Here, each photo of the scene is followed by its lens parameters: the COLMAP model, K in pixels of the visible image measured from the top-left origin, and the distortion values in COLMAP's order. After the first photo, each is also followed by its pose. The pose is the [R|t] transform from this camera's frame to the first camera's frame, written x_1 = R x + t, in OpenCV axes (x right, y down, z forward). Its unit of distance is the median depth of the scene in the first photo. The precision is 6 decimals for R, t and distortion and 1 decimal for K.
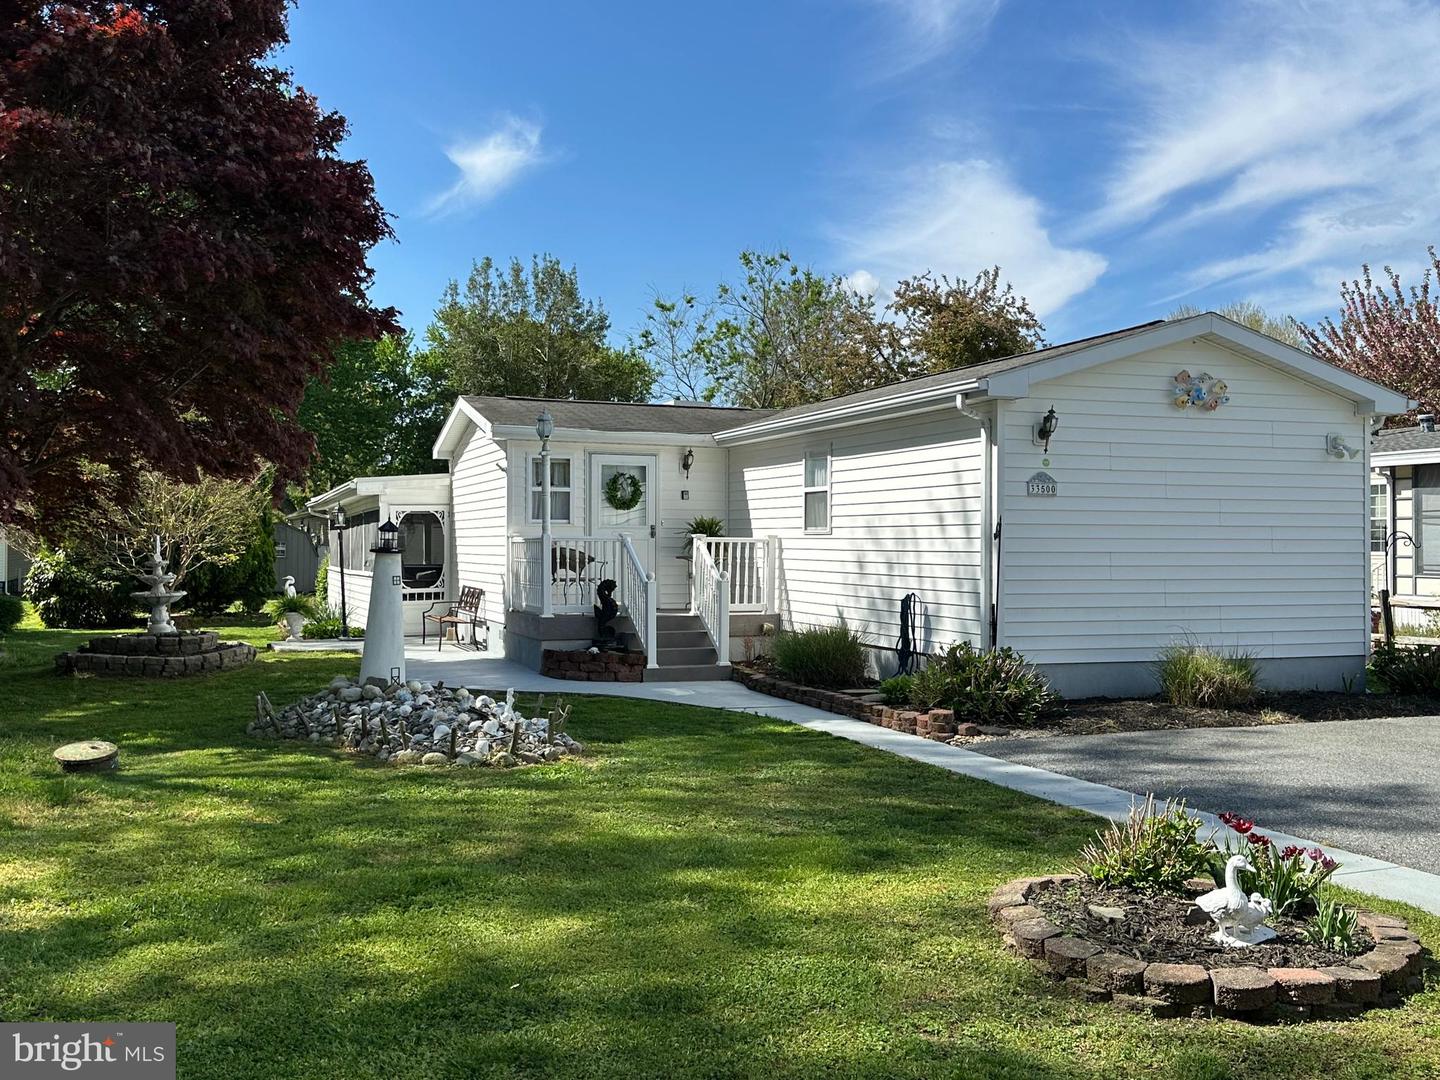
lens RADIAL K [[1411.1, 0, 709.5], [0, 1411.1, 531.5], [0, 0, 1]] dist [0.049314, 0.000000]
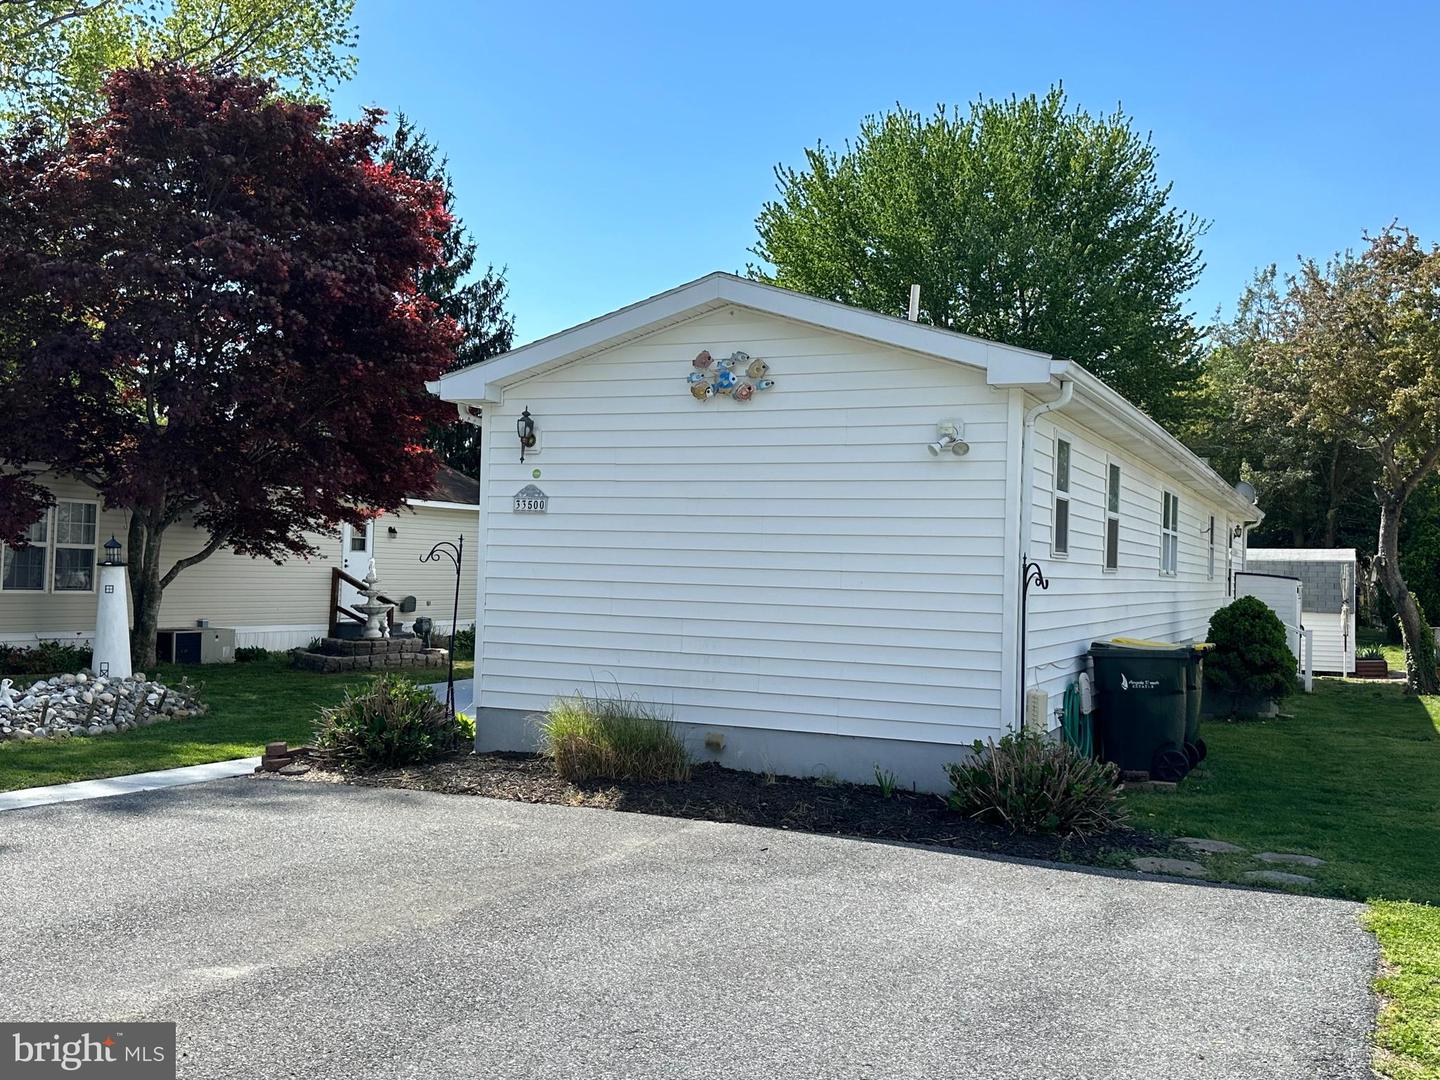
lens RADIAL K [[1411.1, 0, 706.3], [0, 1411.1, 549.9], [0, 0, 1]] dist [0.049314, 0.000000]
pose [[0.713118, 0.004991, -0.701026, 0.713796], [-0.020296, 0.999702, -0.013529, 0.004863], [0.700750, 0.023876, 0.713007, 0.366414]]
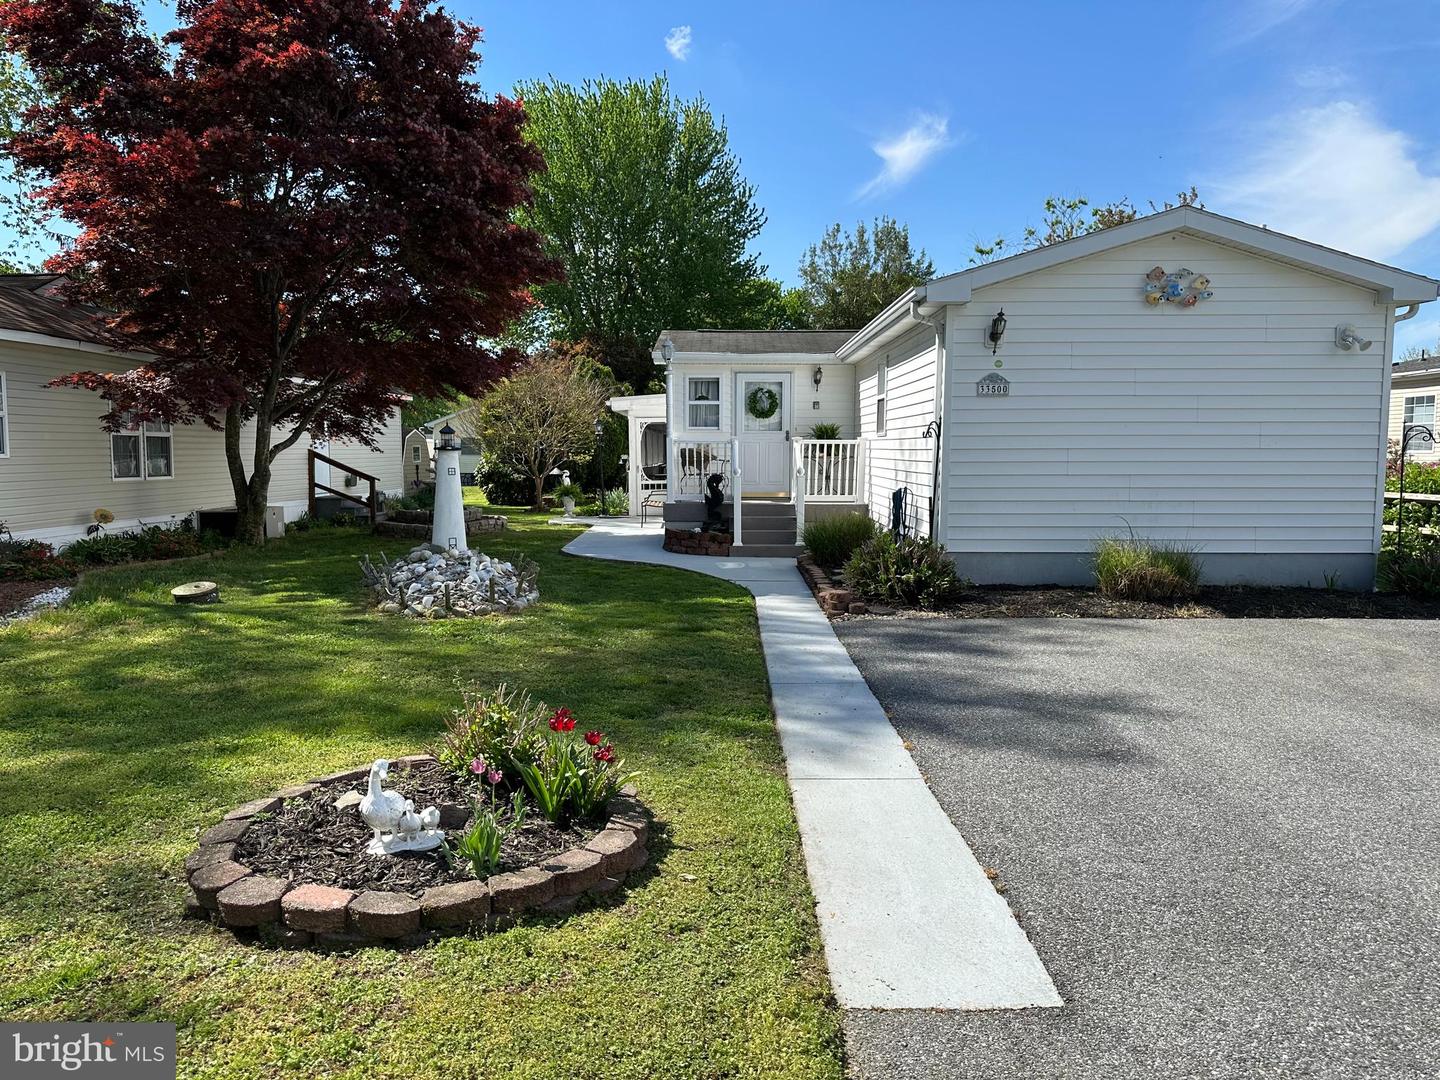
lens RADIAL K [[1021.1, 0, 739.3], [0, 1021.1, 575.4], [0, 0, 1]] dist [0.015107, -0.029039]
pose [[0.927527, 0.041764, -0.371416, 0.274597], [0.006699, 0.991720, 0.128245, 0.006919], [0.373696, -0.121439, 0.919567, 0.158939]]
